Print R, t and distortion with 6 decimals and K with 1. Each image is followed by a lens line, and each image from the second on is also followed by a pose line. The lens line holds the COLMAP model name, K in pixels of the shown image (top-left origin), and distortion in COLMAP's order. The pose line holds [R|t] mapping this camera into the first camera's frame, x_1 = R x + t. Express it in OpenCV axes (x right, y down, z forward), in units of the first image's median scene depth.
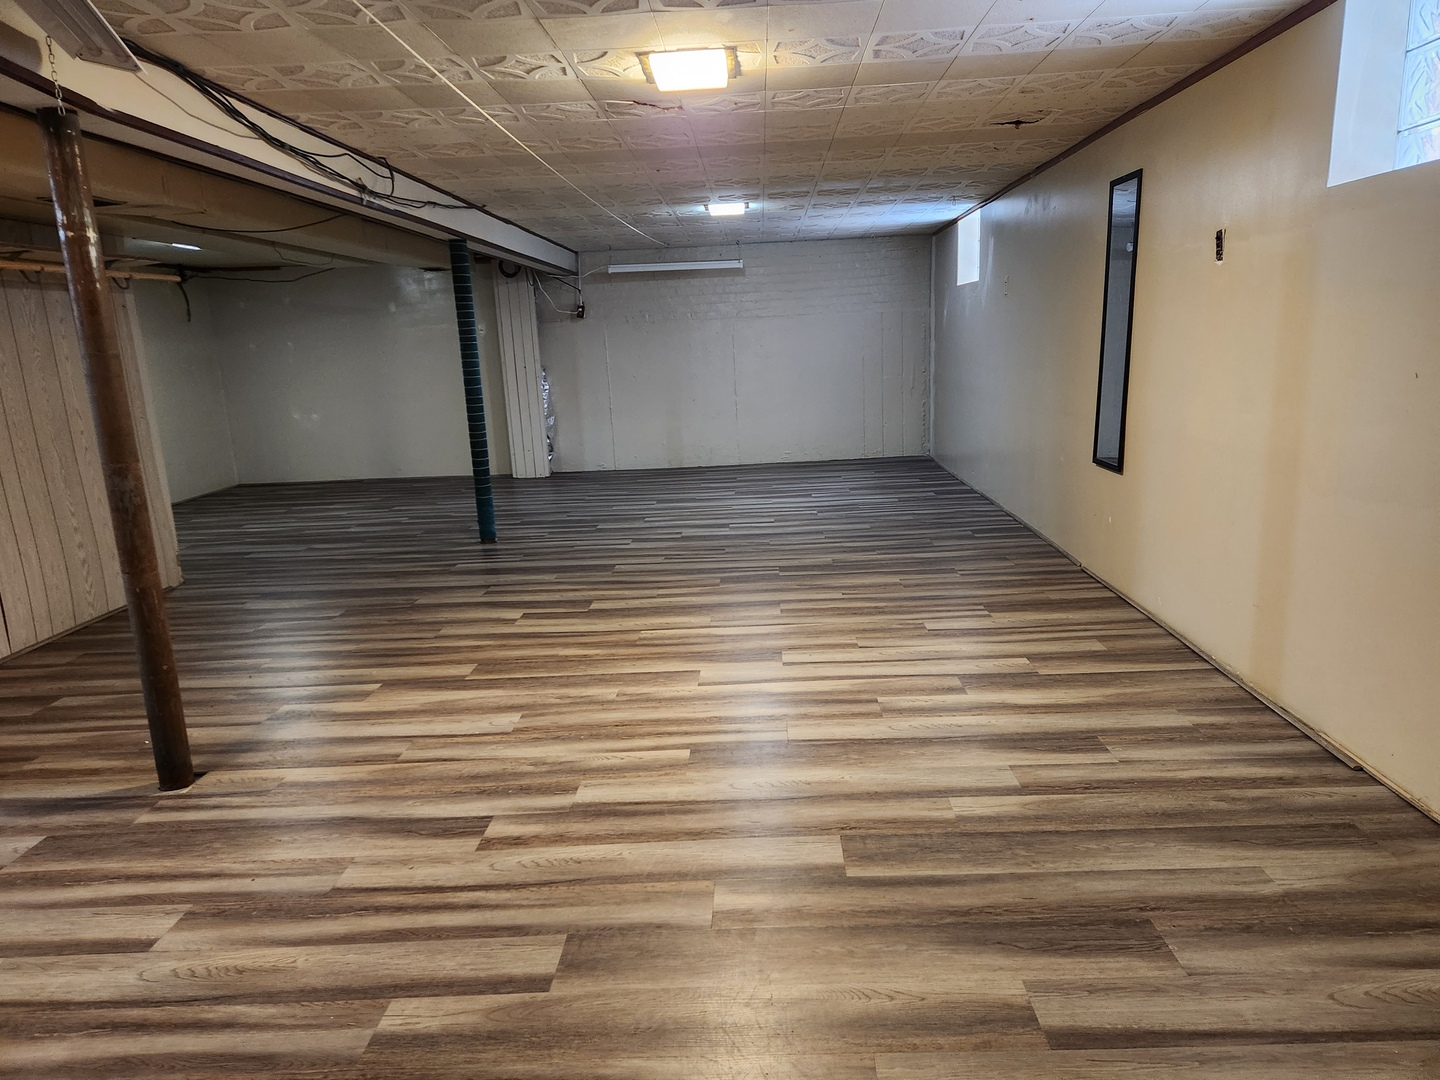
lens RADIAL K [[912.1, 0, 718.3], [0, 912.1, 545.4], [0, 0, 1]] dist [0.001349, 0.000158]
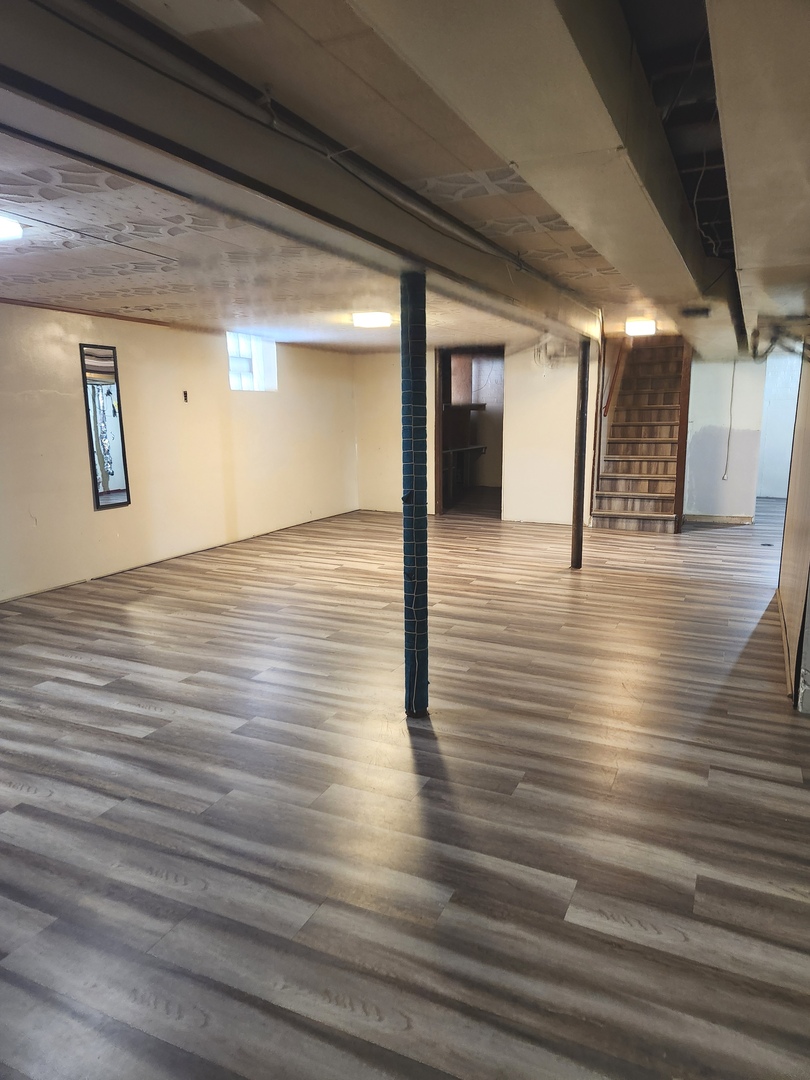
lens RADIAL K [[684.0, 0, 406.6], [0, 684.0, 539.6], [0, 0, 1]] dist [0.001349, 0.000158]
pose [[-0.915802, -0.026950, 0.400726, -0.617622], [0.132692, 0.921417, 0.365217, -0.432860], [-0.379078, 0.387640, -0.840259, 1.910362]]
